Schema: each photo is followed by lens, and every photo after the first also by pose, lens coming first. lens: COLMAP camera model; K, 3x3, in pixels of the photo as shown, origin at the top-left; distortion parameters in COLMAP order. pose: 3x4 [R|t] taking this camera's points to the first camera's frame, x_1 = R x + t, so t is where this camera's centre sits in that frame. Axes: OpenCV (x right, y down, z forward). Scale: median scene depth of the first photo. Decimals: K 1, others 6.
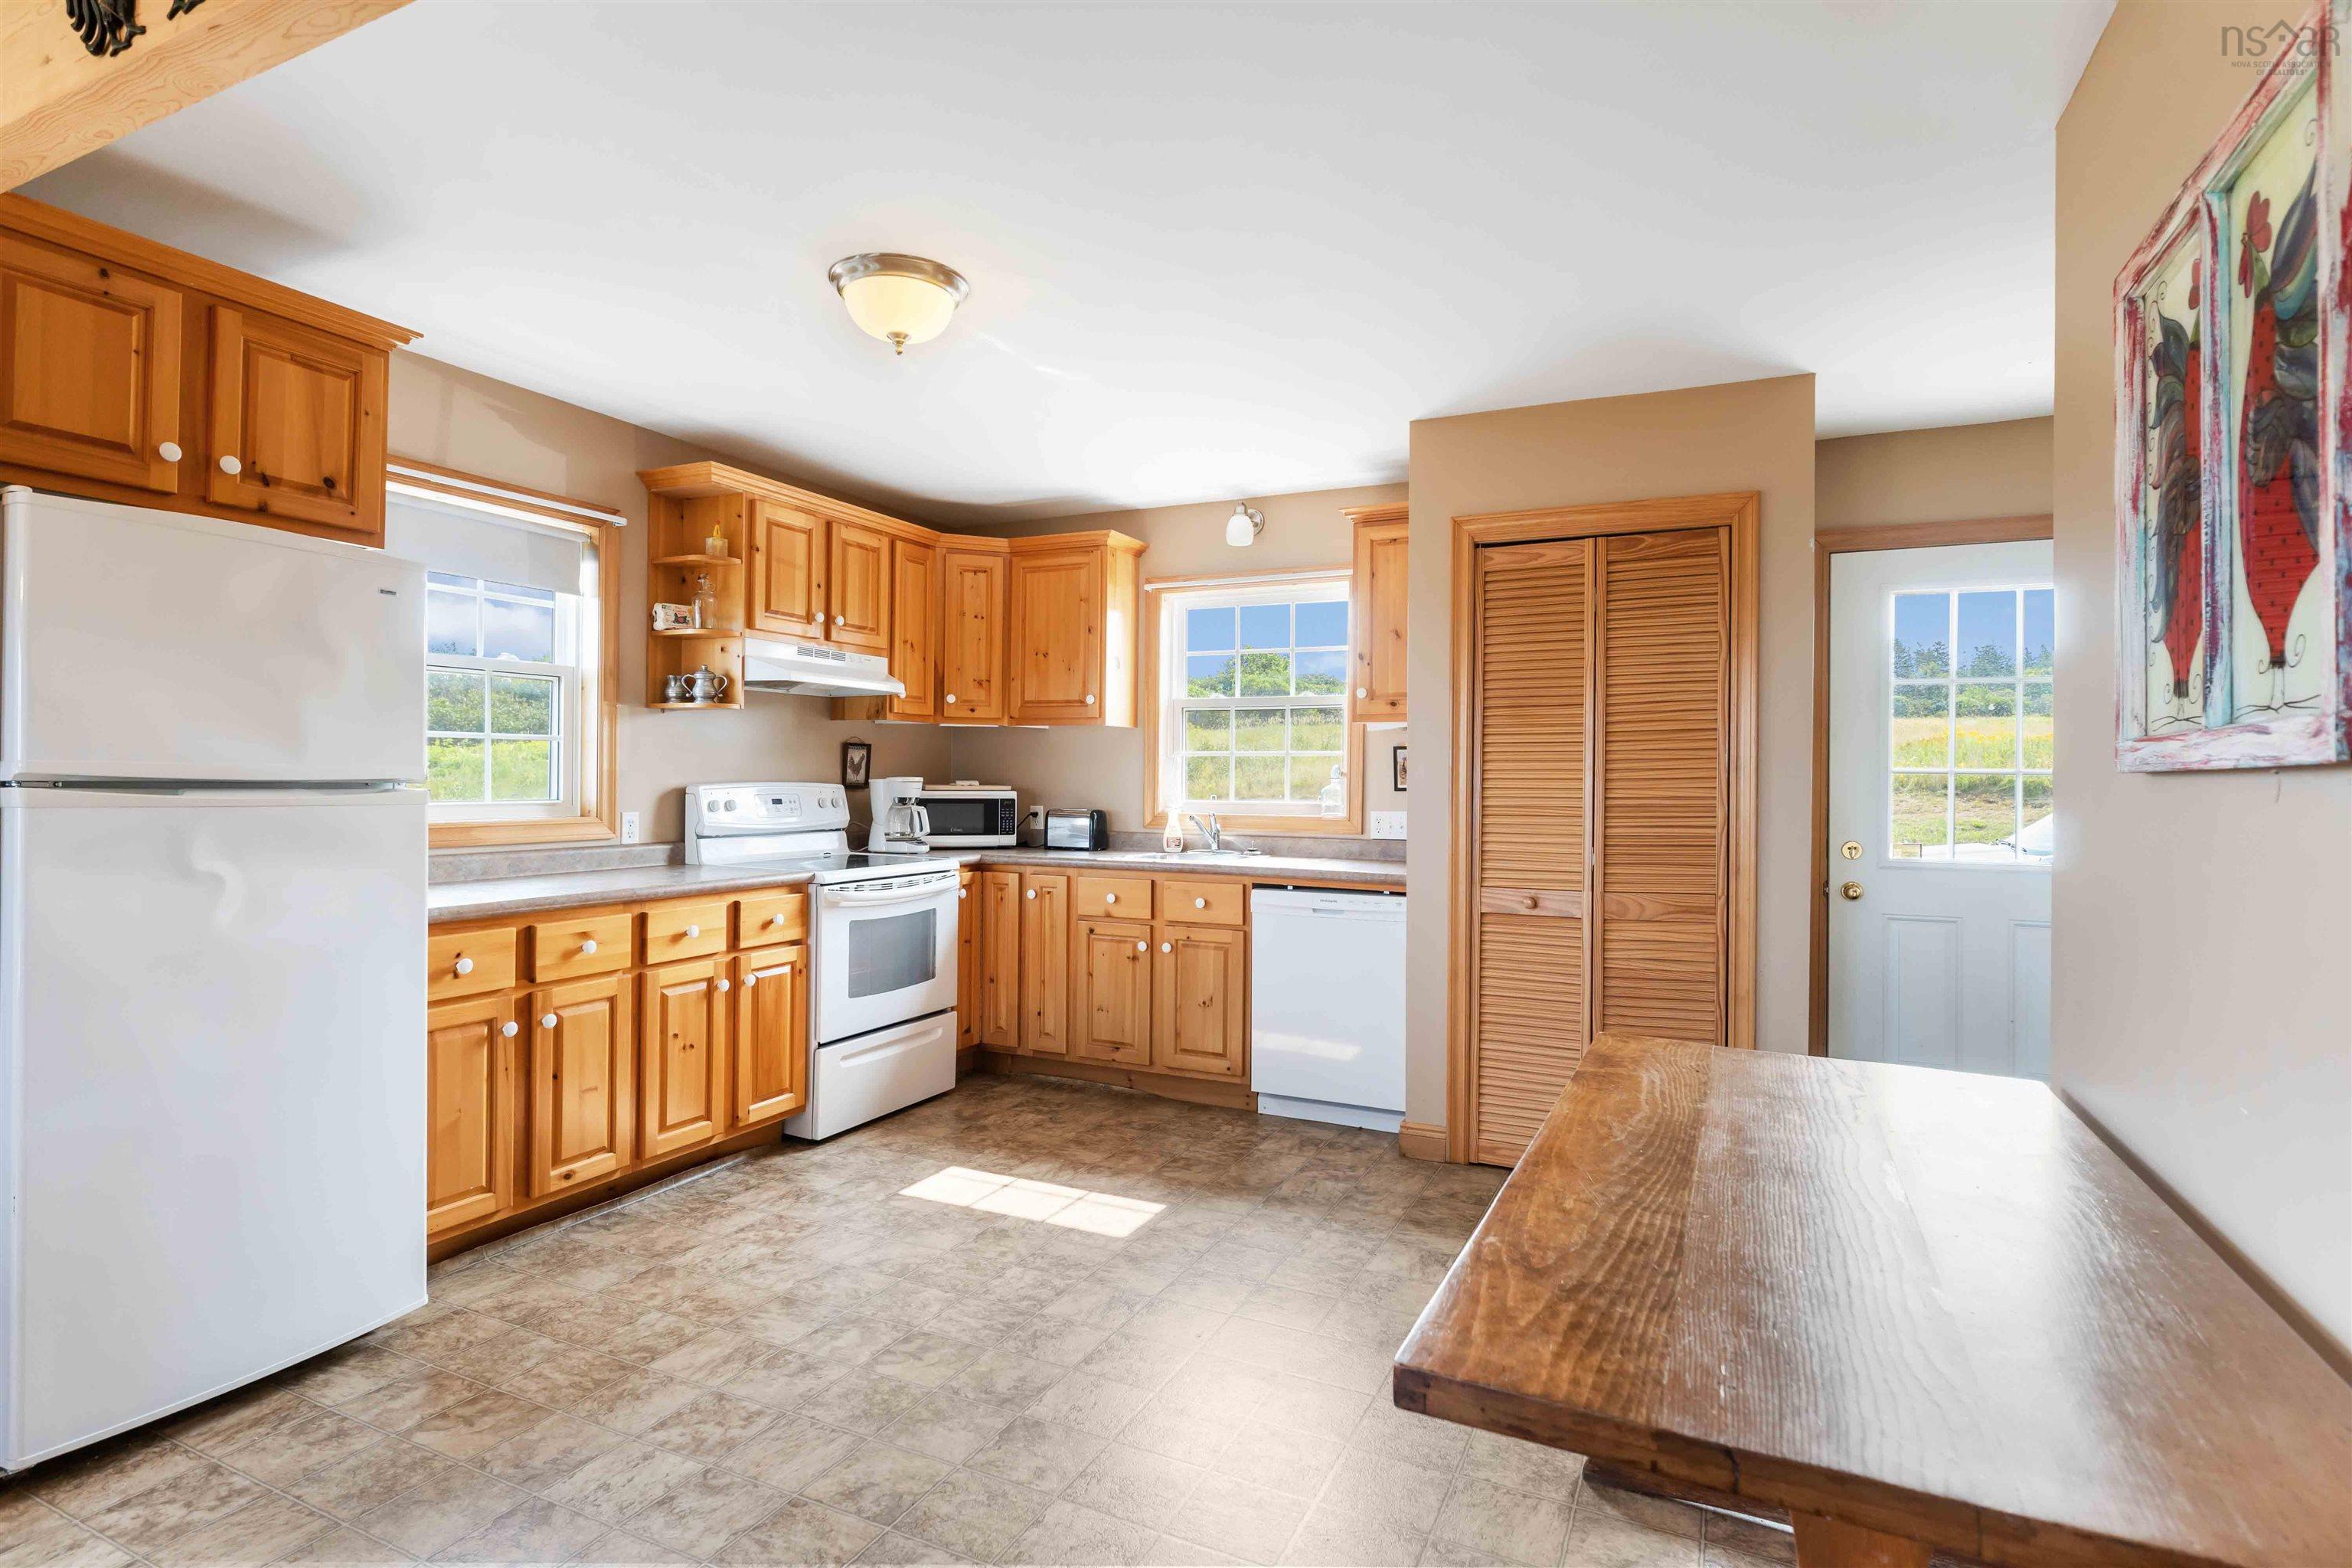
lens RADIAL K [[1149.3, 0, 1181.2], [0, 1149.3, 775.7], [0, 0, 1]] dist [0.000005, 0.000049]
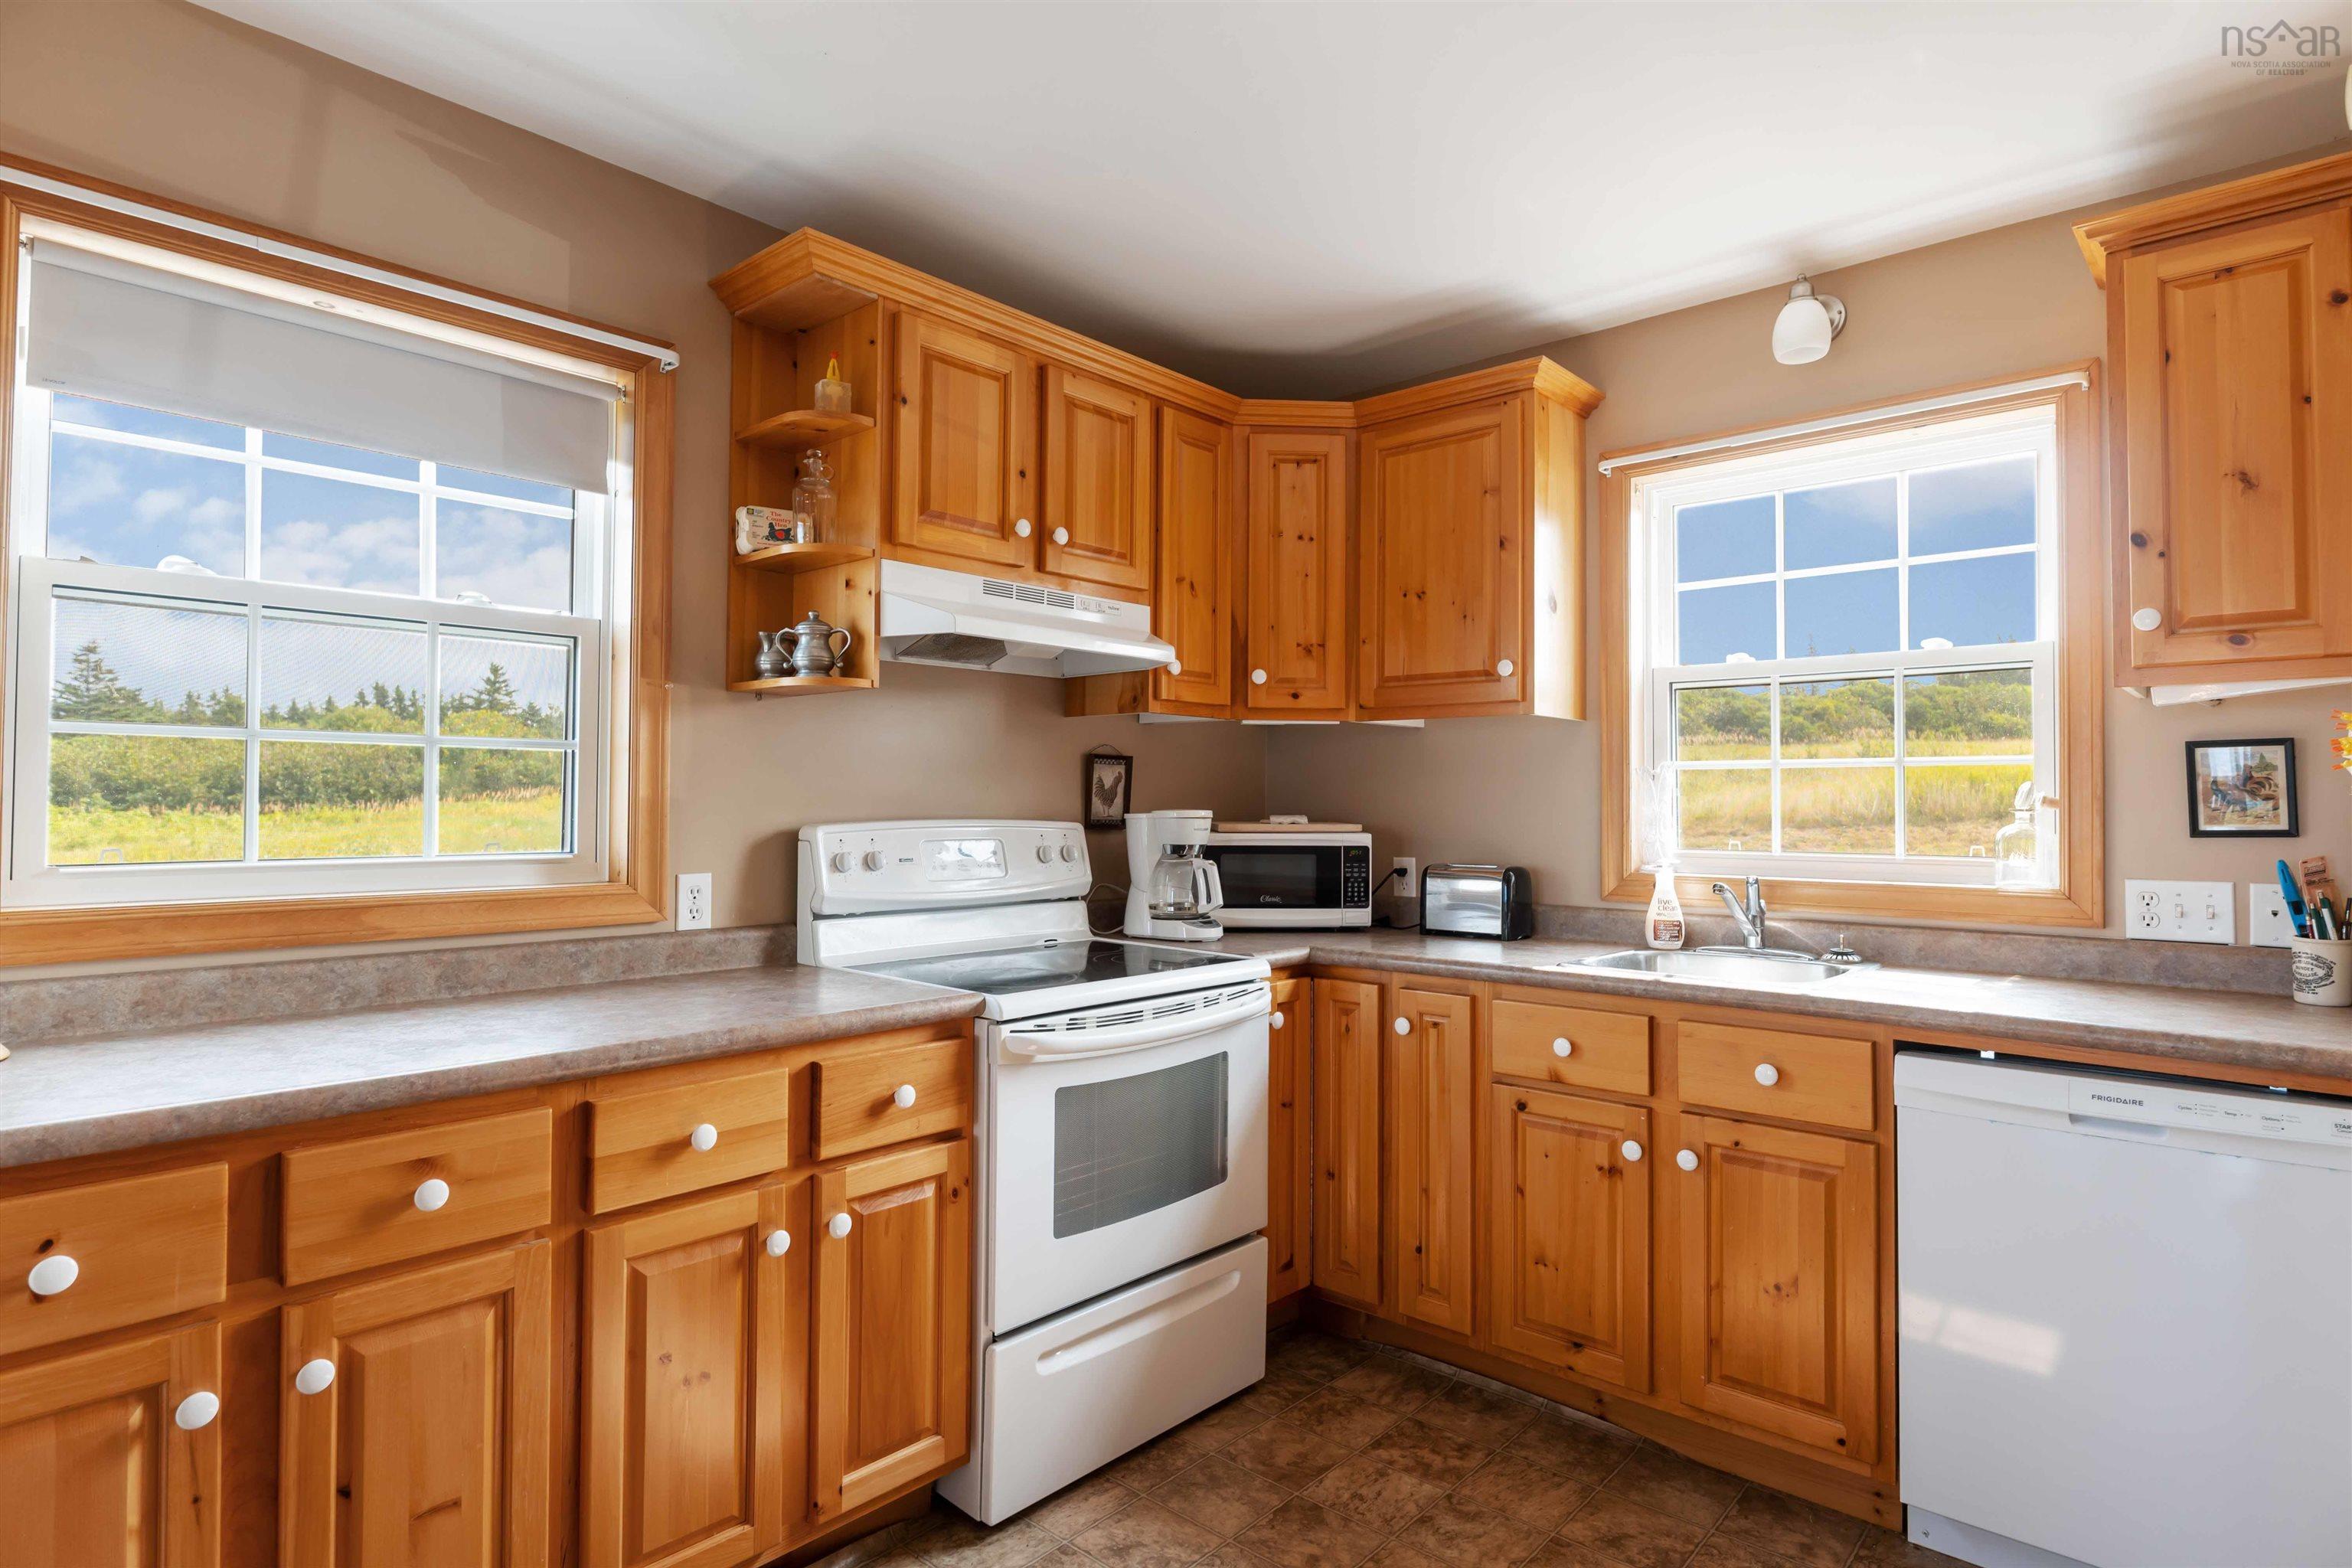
lens RADIAL K [[1230.0, 0, 1179.6], [0, 1230.0, 775.9], [0, 0, 1]] dist [-0.003360, -0.000384]
pose [[0.958781, -0.010739, -0.283942, -0.068934], [0.003846, 0.999684, -0.024823, -0.000642], [0.284119, 0.022707, 0.958520, 0.436681]]
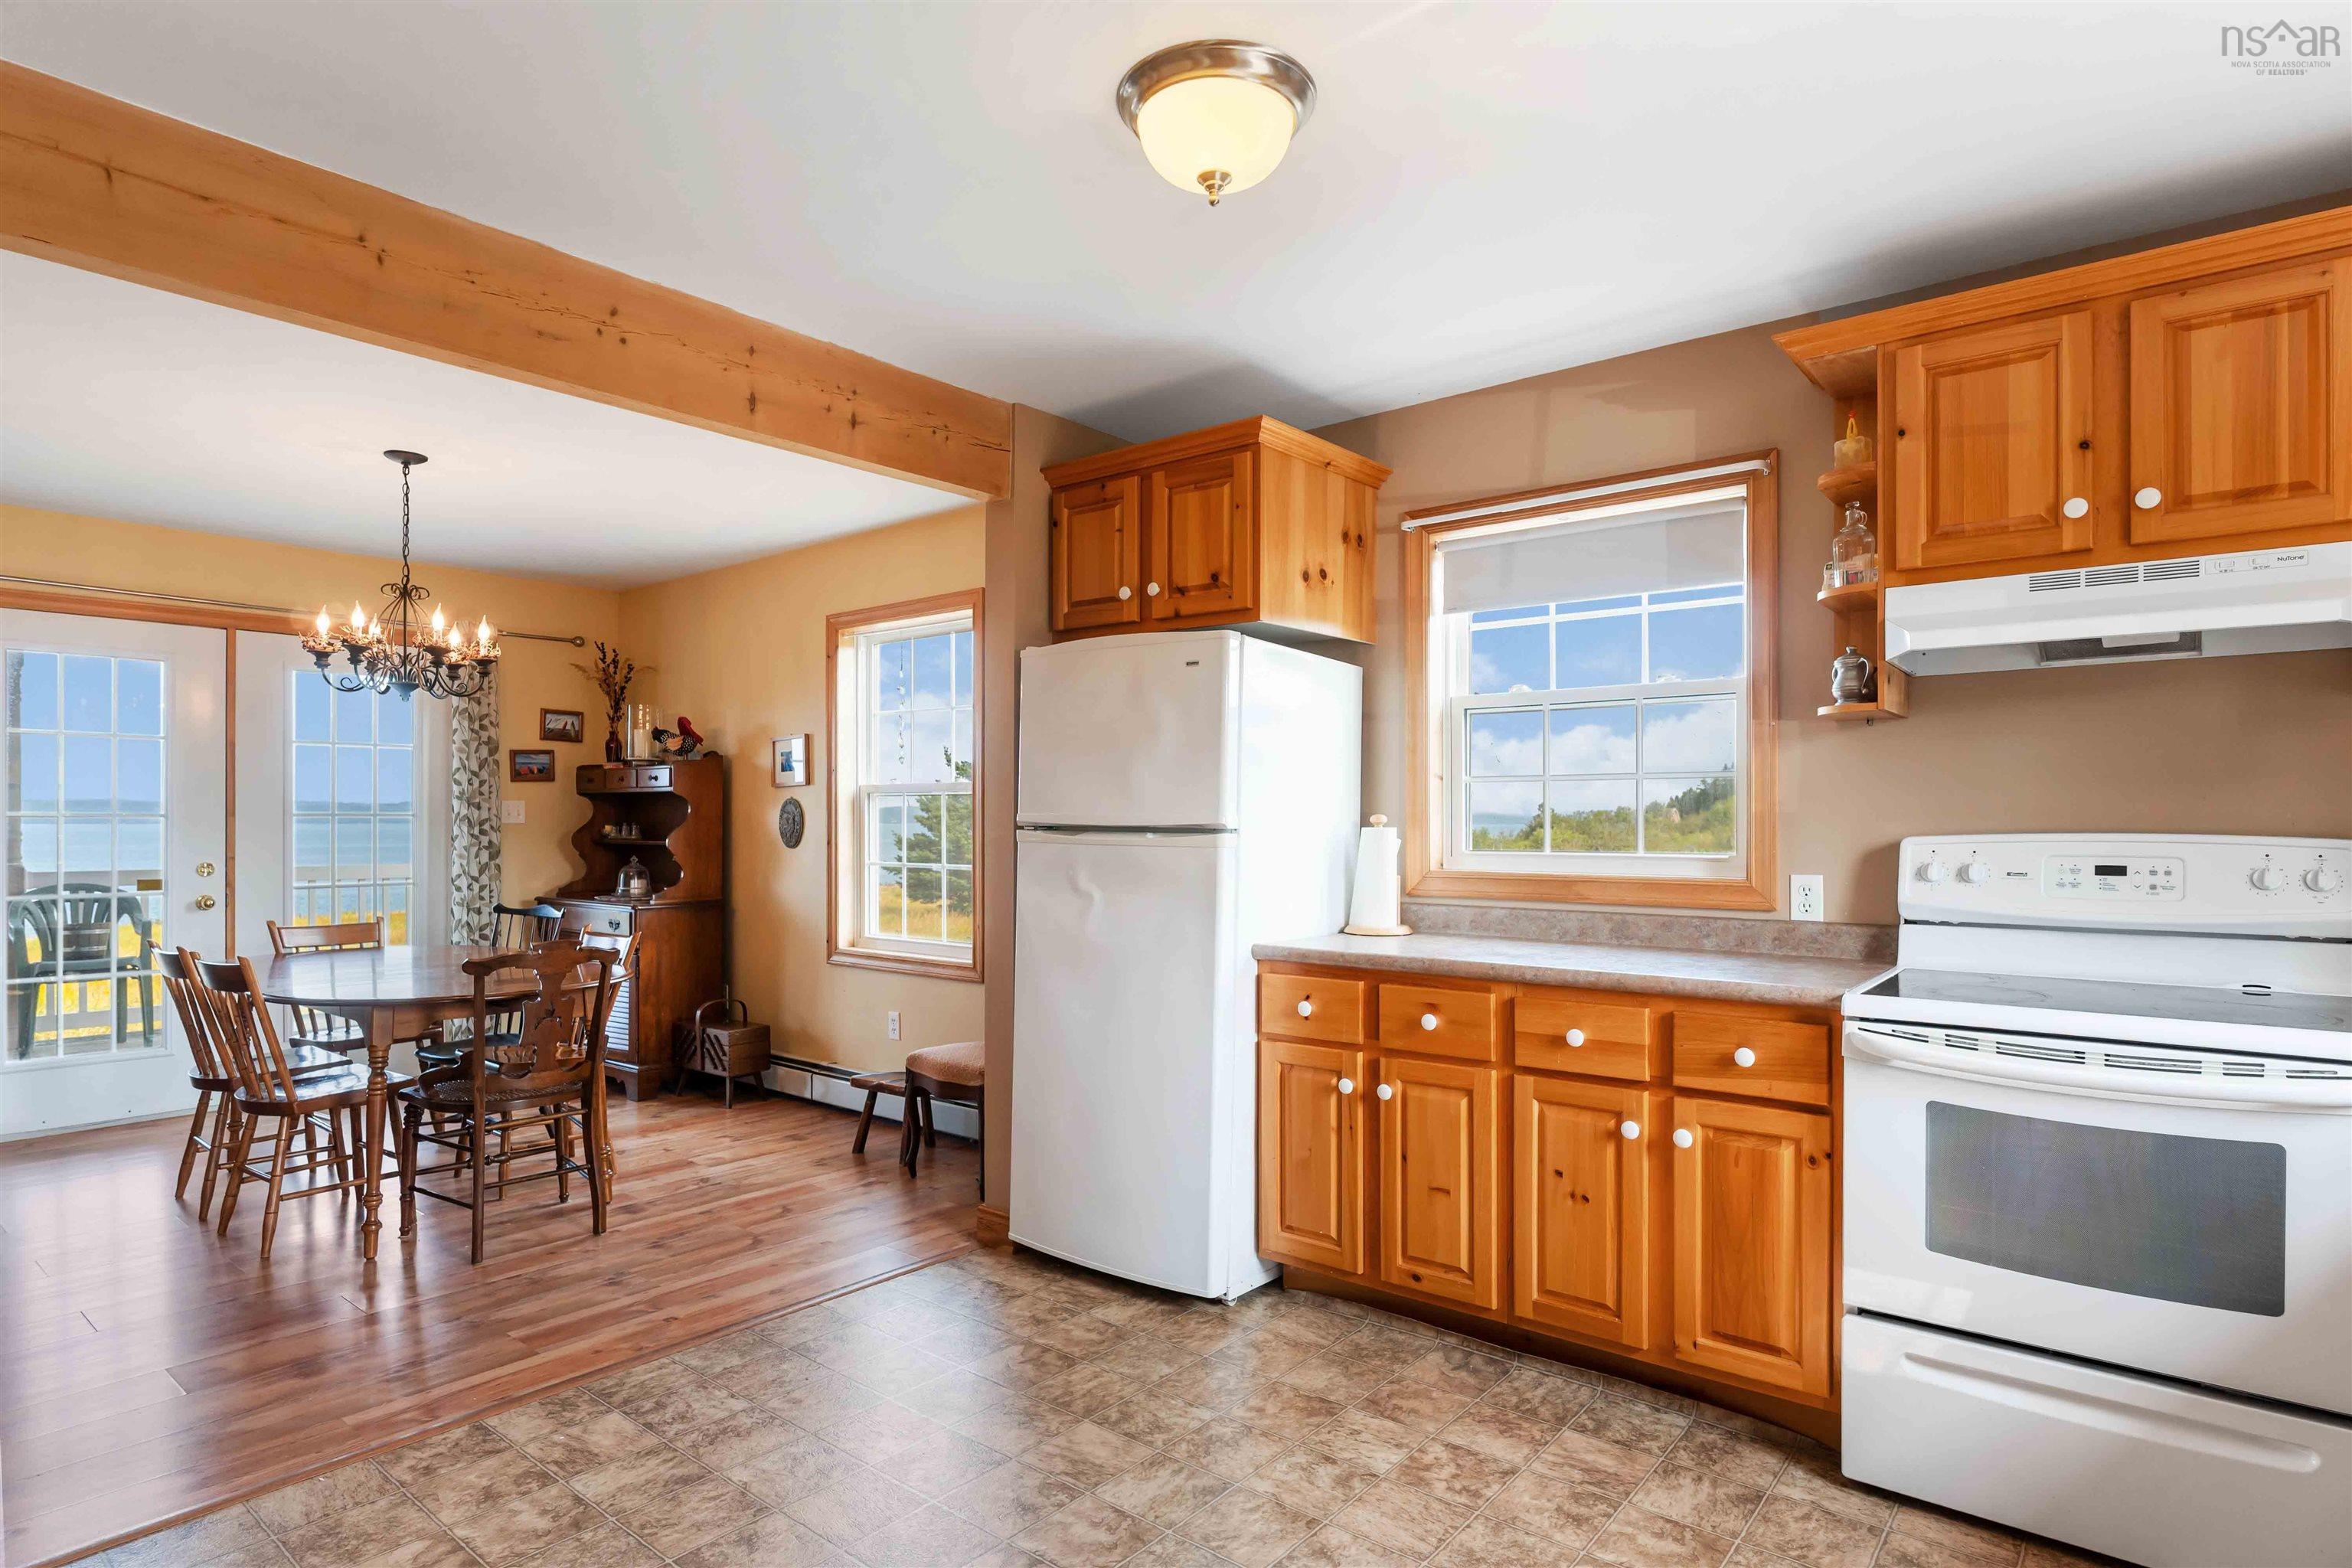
lens RADIAL K [[1251.3, 0, 1180.8], [0, 1251.3, 827.9], [0, 0, 1]] dist [-0.004701, -0.001118]
pose [[-0.236295, -0.003135, -0.971676, 0.304940], [-0.001933, 0.999994, -0.002757, 0.005512], [0.971679, 0.001227, -0.236300, 0.731687]]
